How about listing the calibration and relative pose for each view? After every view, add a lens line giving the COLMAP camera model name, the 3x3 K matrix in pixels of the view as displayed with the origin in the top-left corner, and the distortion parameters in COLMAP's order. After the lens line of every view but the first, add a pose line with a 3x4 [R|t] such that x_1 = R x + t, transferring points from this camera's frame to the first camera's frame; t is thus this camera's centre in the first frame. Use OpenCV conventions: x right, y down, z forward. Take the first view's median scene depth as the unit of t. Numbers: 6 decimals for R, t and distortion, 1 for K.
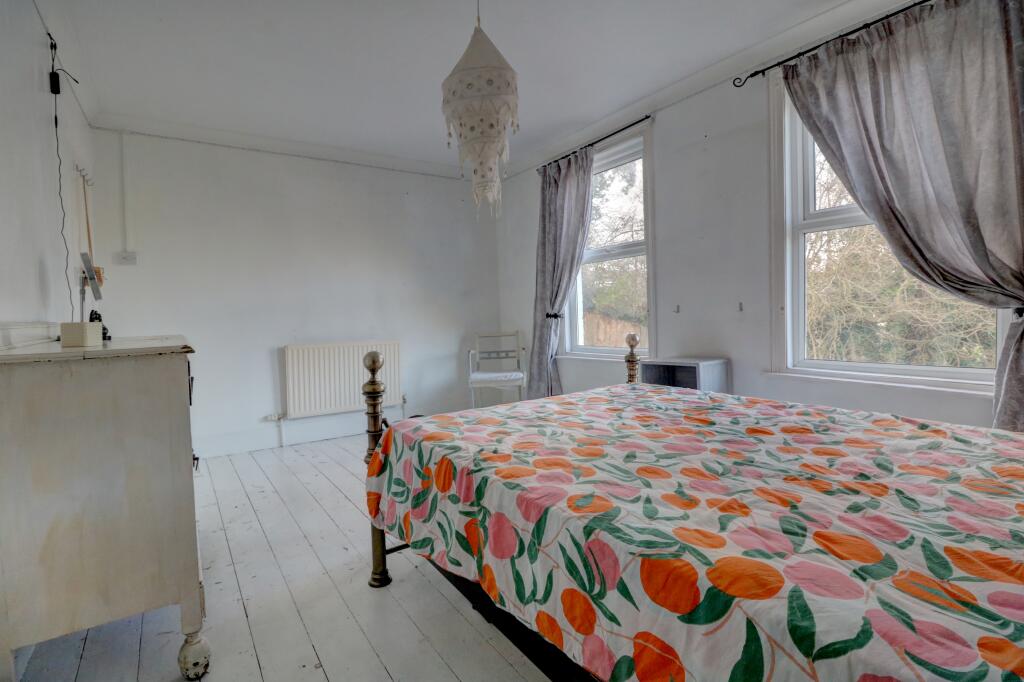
lens RADIAL K [[466.9, 0, 512.4], [0, 466.9, 328.7], [0, 0, 1]] dist [0.000196, 0.000016]
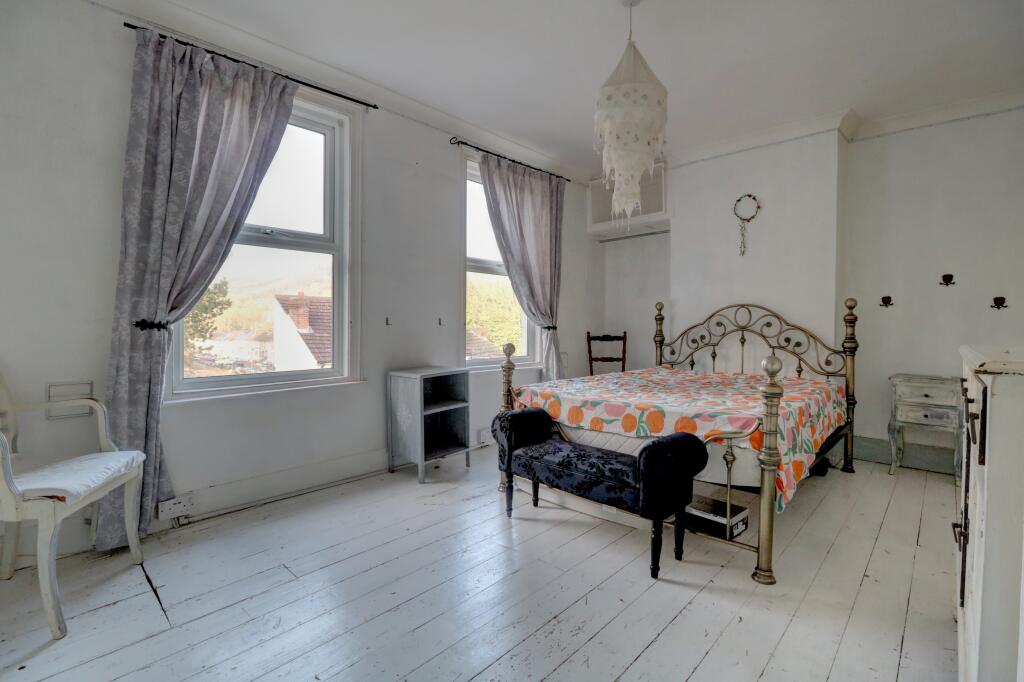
lens RADIAL K [[466.9, 0, 512.4], [0, 466.9, 328.7], [0, 0, 1]] dist [0.000196, 0.000016]
pose [[-0.185834, 0.015801, 0.982454, -0.686164], [0.023171, 0.999663, -0.011695, -0.009139], [-0.982308, 0.020591, -0.186137, 0.982767]]
